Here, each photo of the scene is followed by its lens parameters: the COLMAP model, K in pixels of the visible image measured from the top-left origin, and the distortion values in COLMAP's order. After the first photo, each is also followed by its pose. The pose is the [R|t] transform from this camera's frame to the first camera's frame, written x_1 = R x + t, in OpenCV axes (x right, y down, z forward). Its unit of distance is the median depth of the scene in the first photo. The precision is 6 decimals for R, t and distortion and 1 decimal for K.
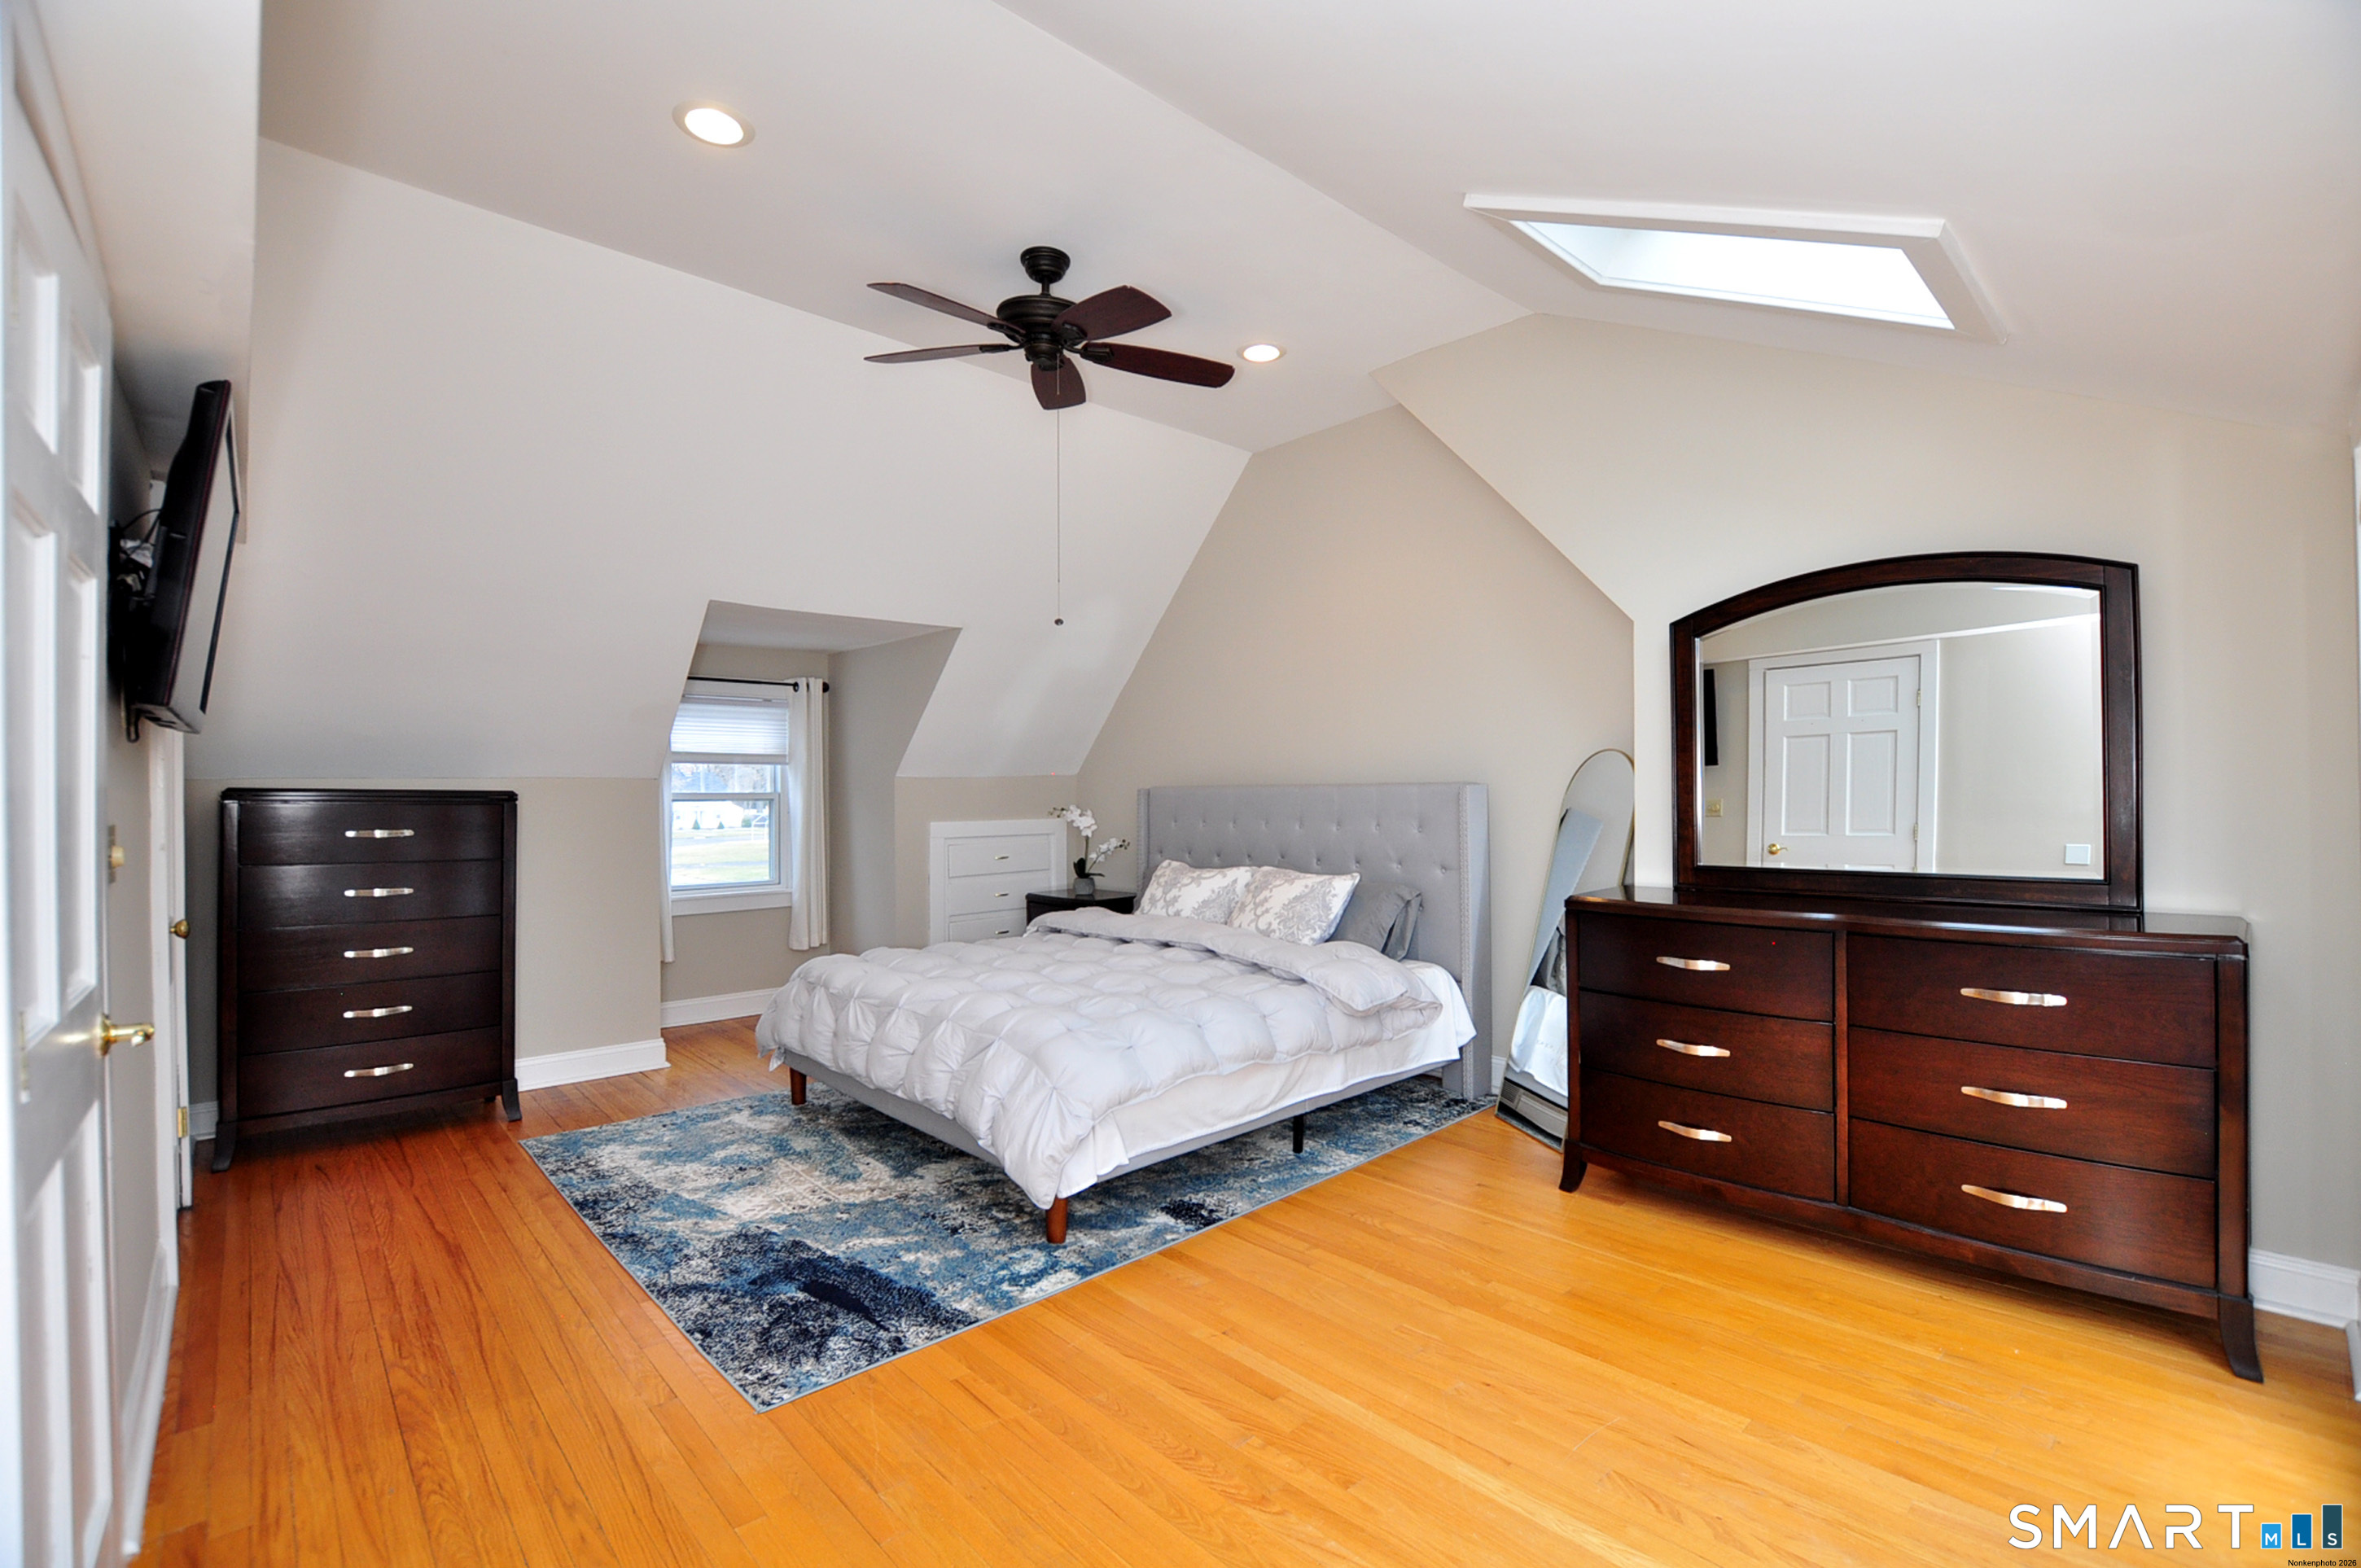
lens RADIAL K [[1046.1, 0, 1182.5], [0, 1046.1, 792.6], [0, 0, 1]] dist [-0.033016, 0.001930]
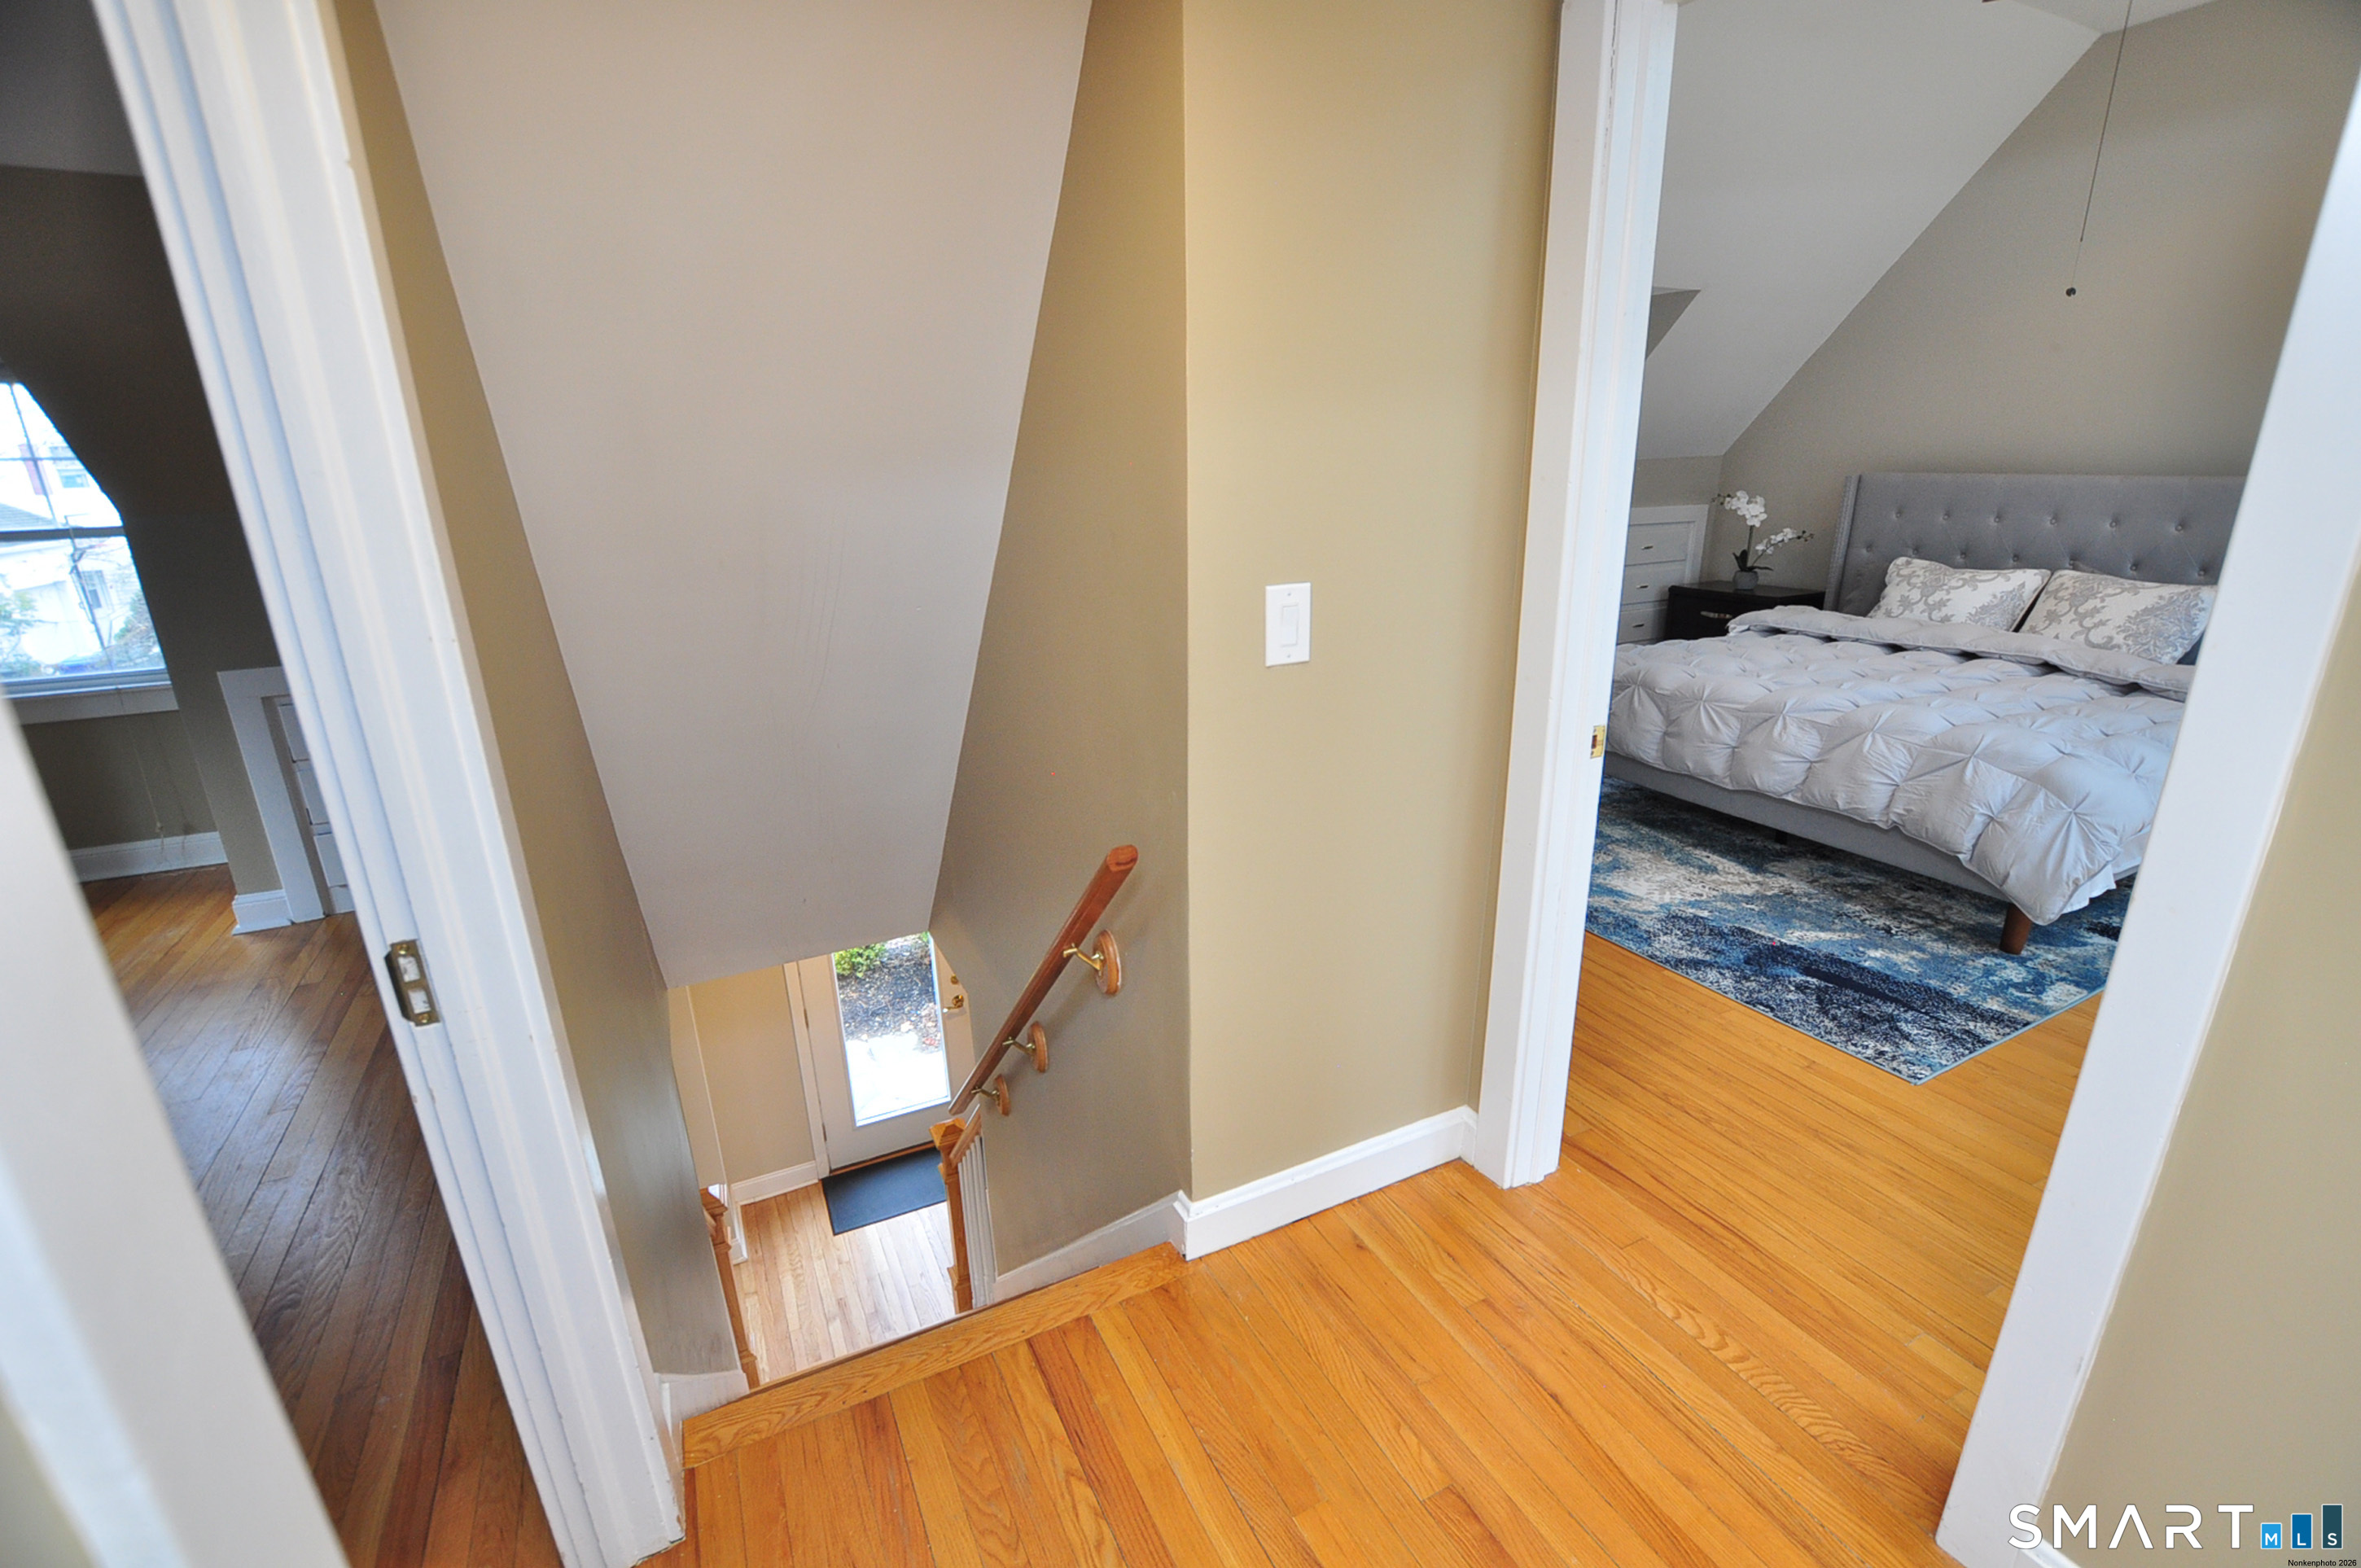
lens RADIAL K [[1046.1, 0, 1176.4], [0, 1046.1, 796.0], [0, 0, 1]] dist [-0.033016, 0.001930]
pose [[0.957144, 0.075267, -0.279660, -0.578211], [0.014620, 0.951851, 0.306213, -0.034708], [0.289242, -0.297178, 0.909958, -0.104955]]
